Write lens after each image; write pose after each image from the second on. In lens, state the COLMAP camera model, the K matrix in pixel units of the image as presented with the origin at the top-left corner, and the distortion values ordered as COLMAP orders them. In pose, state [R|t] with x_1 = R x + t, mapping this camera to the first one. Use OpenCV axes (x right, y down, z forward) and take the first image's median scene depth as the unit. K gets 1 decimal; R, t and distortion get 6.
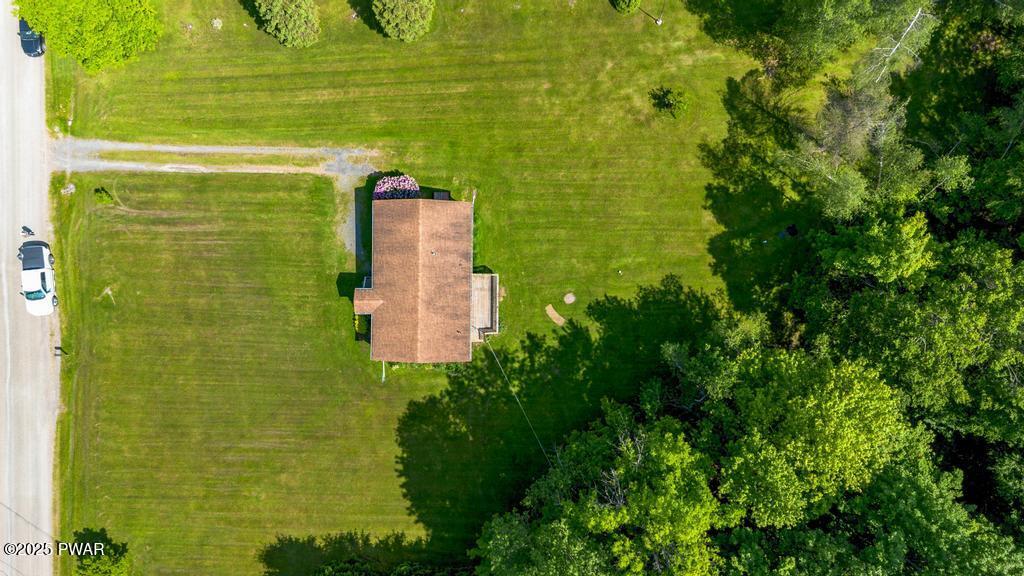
lens RADIAL K [[715.1, 0, 516.8], [0, 715.1, 290.6], [0, 0, 1]] dist [0.067793, -0.053950]
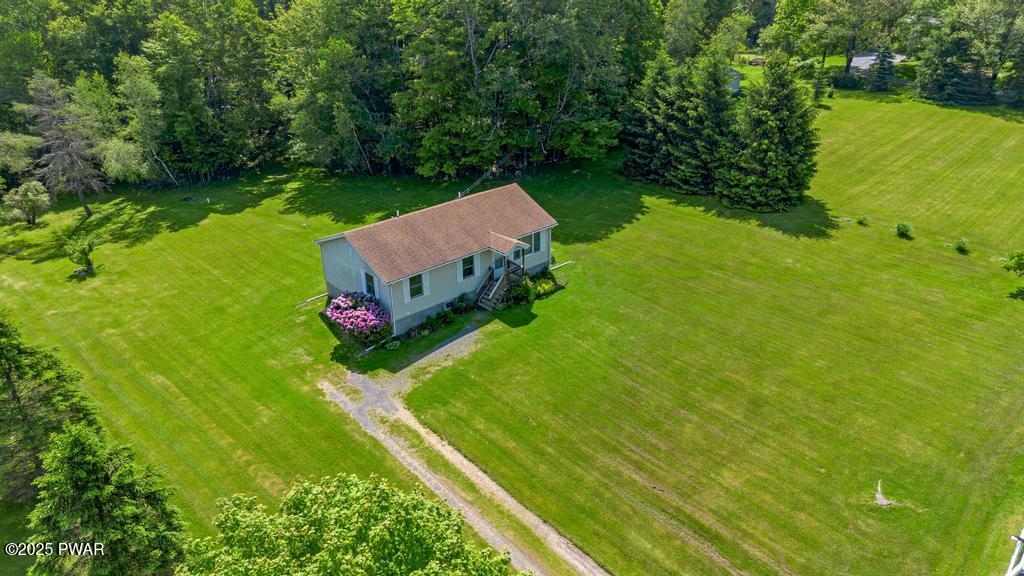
lens RADIAL K [[715.1, 0, 516.8], [0, 715.1, 290.6], [0, 0, 1]] dist [0.067793, -0.053950]
pose [[-0.683103, -0.305192, 0.663496, -0.673673], [0.729418, -0.330274, 0.599056, -0.404772], [0.036308, 0.893183, 0.448224, 0.668814]]
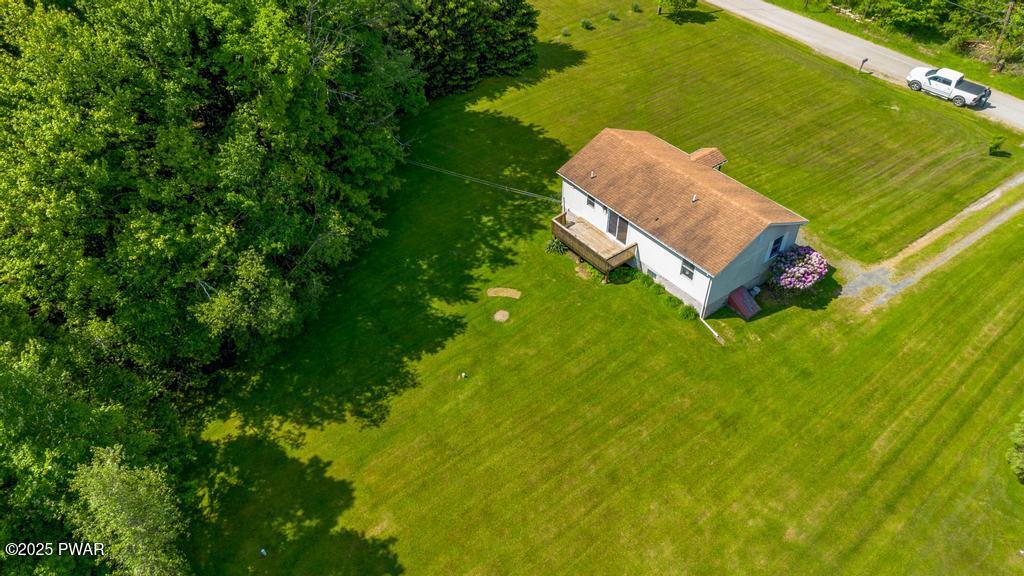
lens RADIAL K [[715.1, 0, 516.8], [0, 715.1, 290.6], [0, 0, 1]] dist [0.067793, -0.053950]
pose [[-0.785824, 0.431577, -0.442969, 0.346773], [-0.618378, -0.537380, 0.573438, -0.366799], [0.009440, 0.724544, 0.689164, 0.519072]]
